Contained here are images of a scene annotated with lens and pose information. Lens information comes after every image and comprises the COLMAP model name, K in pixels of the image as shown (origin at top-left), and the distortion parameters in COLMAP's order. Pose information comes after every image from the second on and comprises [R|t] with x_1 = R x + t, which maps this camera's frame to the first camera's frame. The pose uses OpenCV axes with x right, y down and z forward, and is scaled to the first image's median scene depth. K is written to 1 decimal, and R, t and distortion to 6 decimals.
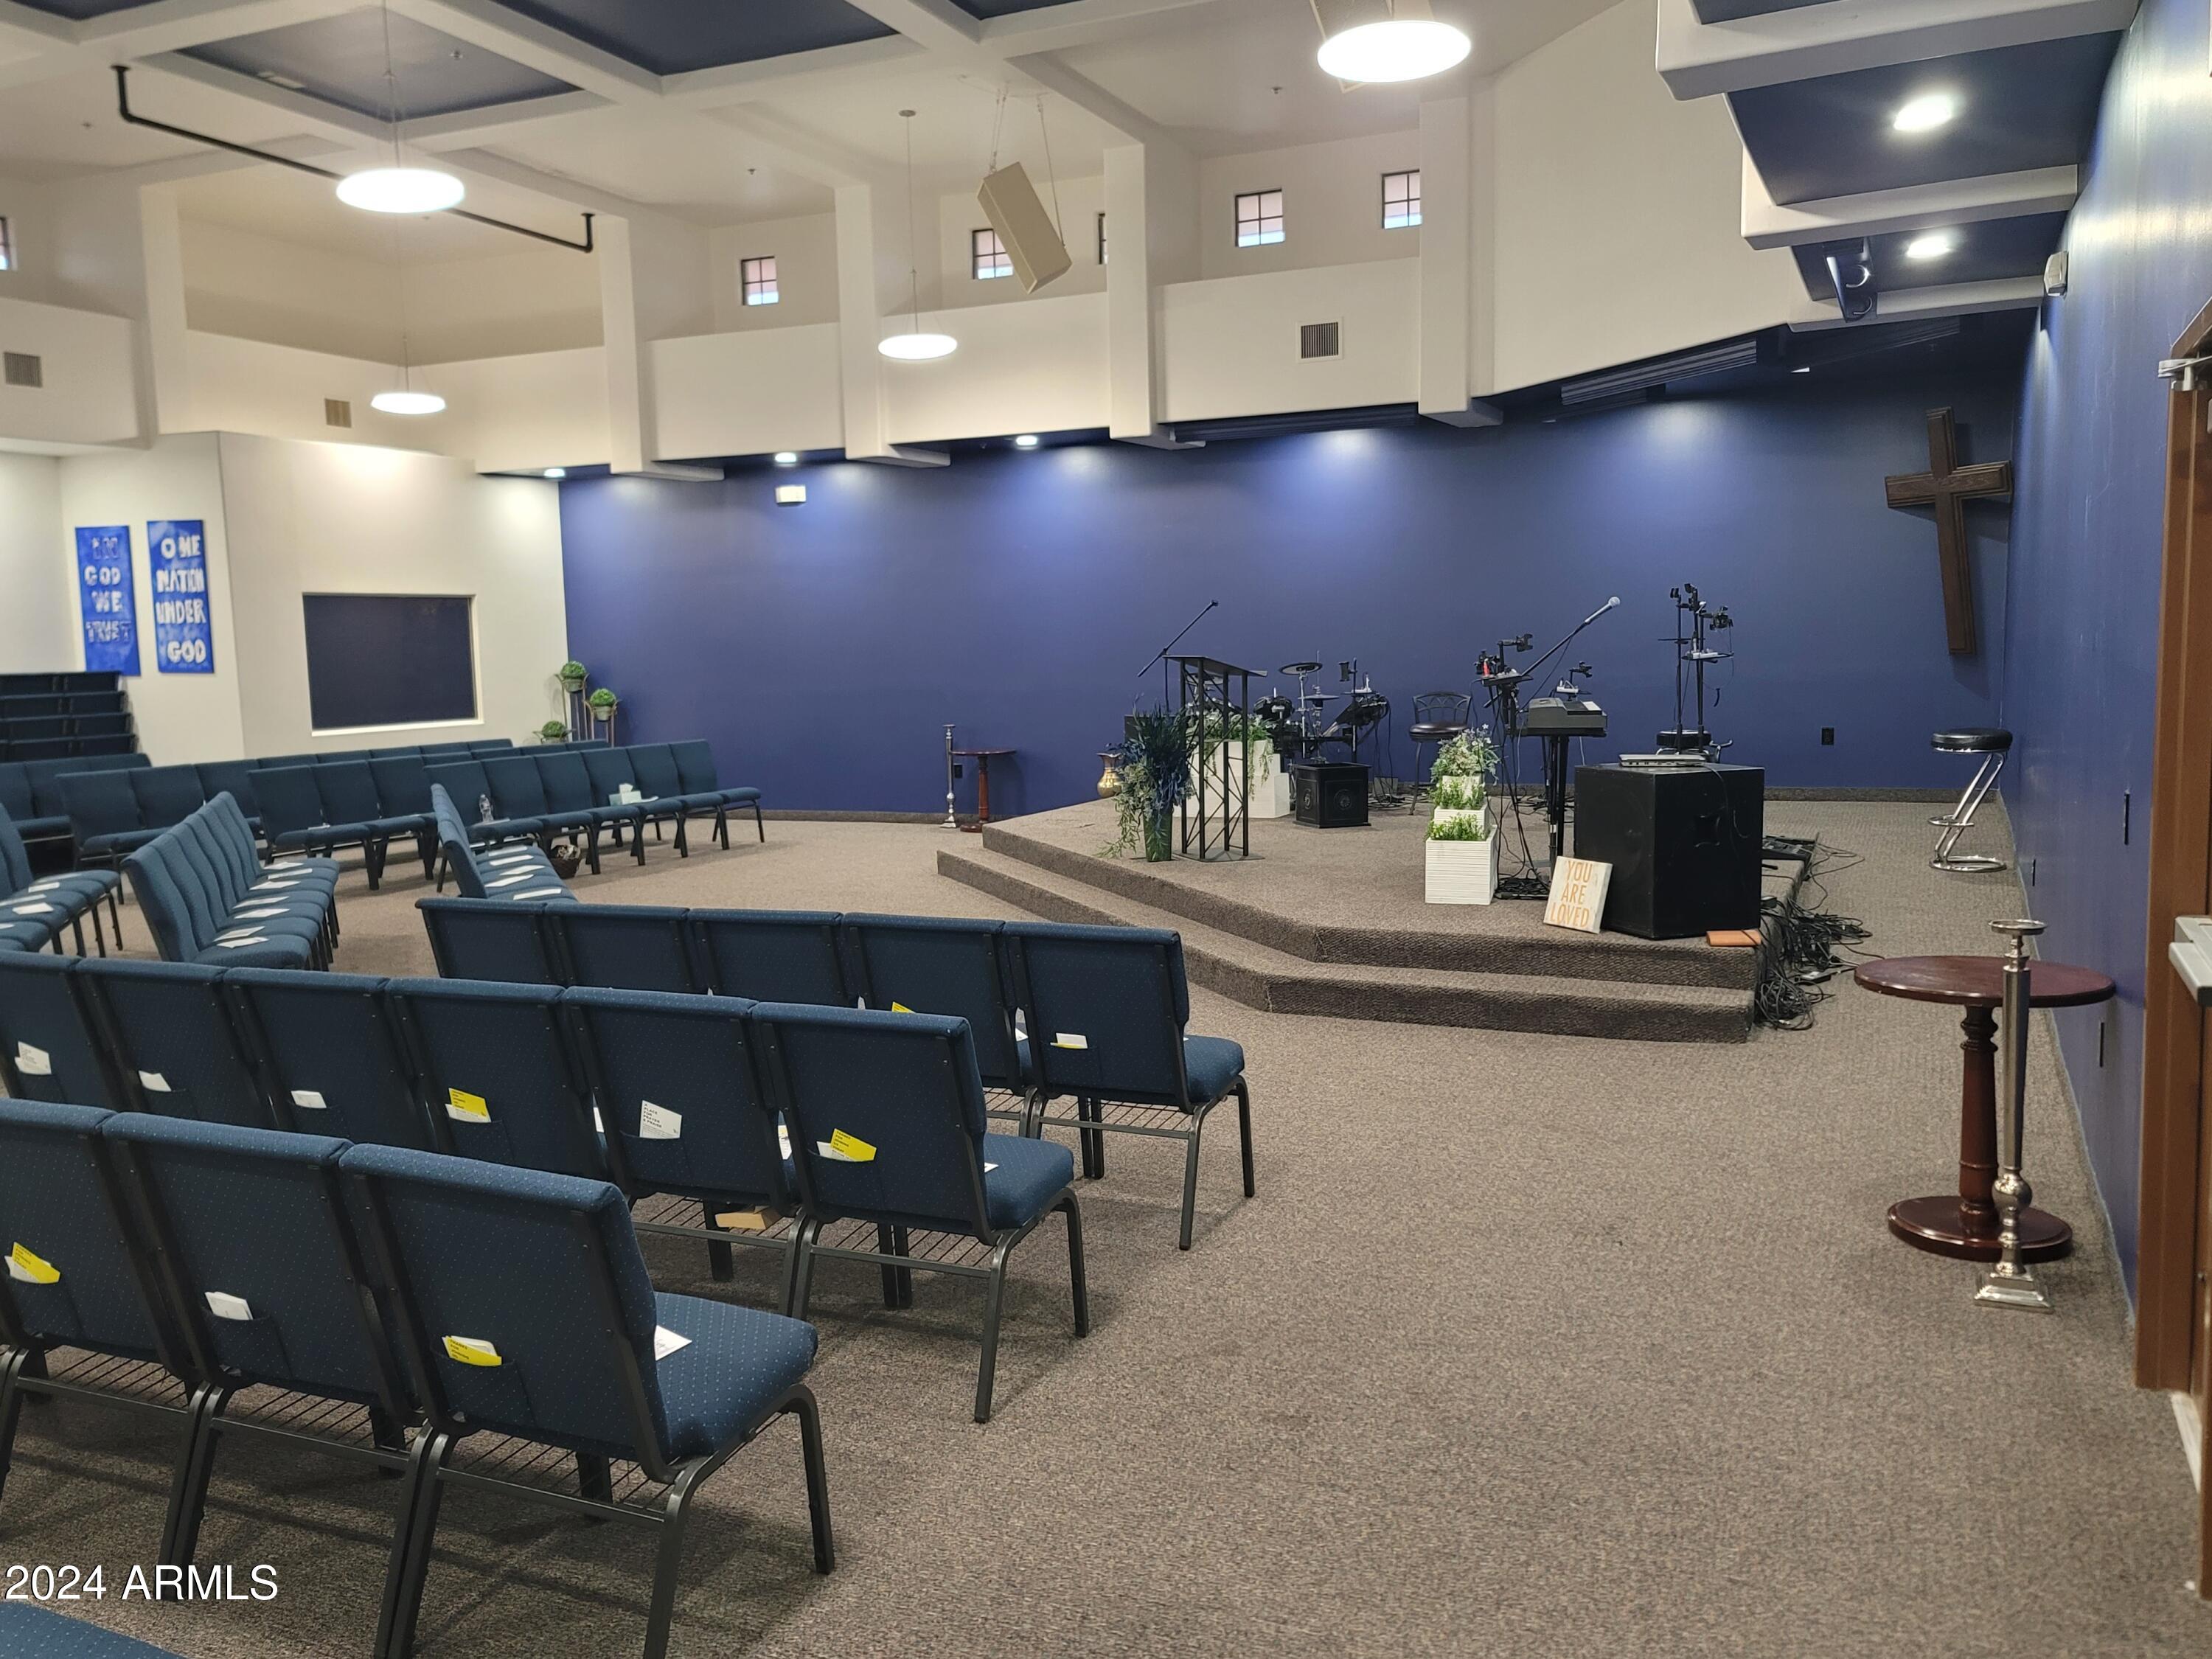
lens RADIAL K [[1791.3, 0, 1098.1], [0, 1791.3, 827.2], [0, 0, 1]] dist [0.070078, -0.045442]
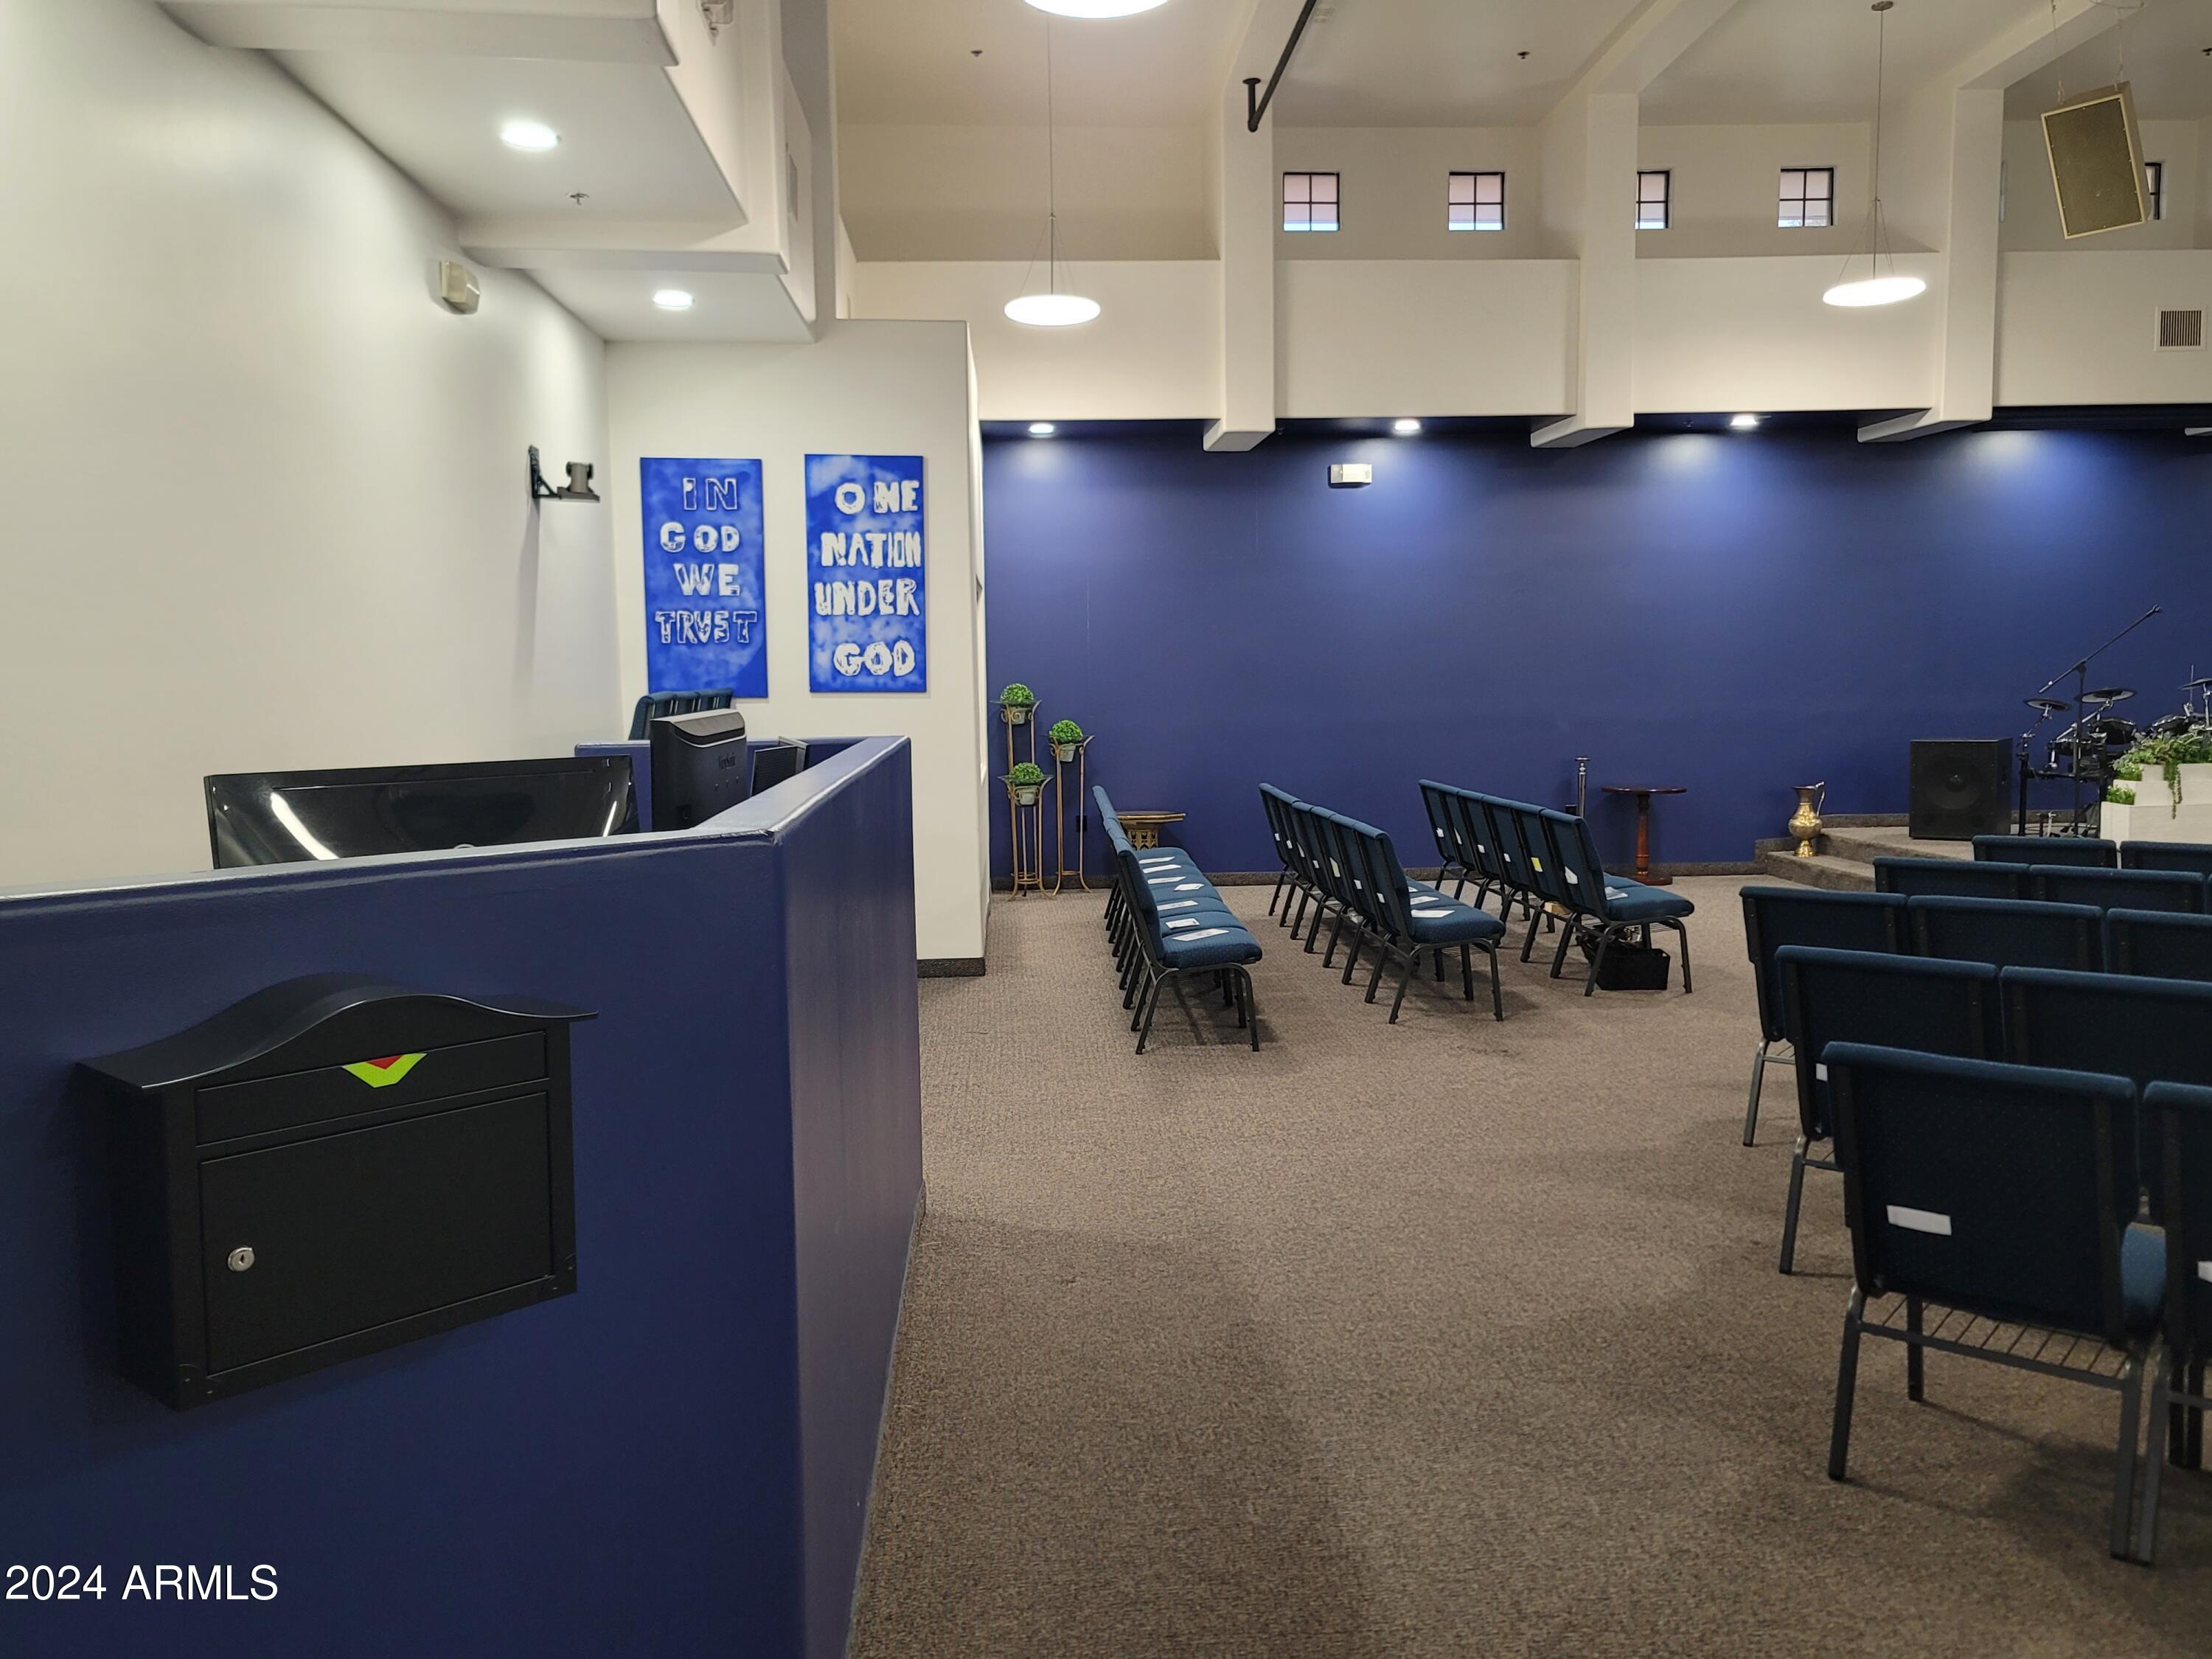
lens RADIAL K [[1788.0, 0, 1112.6], [0, 1788.0, 830.3], [0, 0, 1]] dist [0.057938, -0.015690]
pose [[0.880342, -0.035257, 0.473027, -0.727515], [0.043068, 0.999056, -0.005687, -0.028507], [-0.472380, 0.025379, 0.881030, 0.399019]]
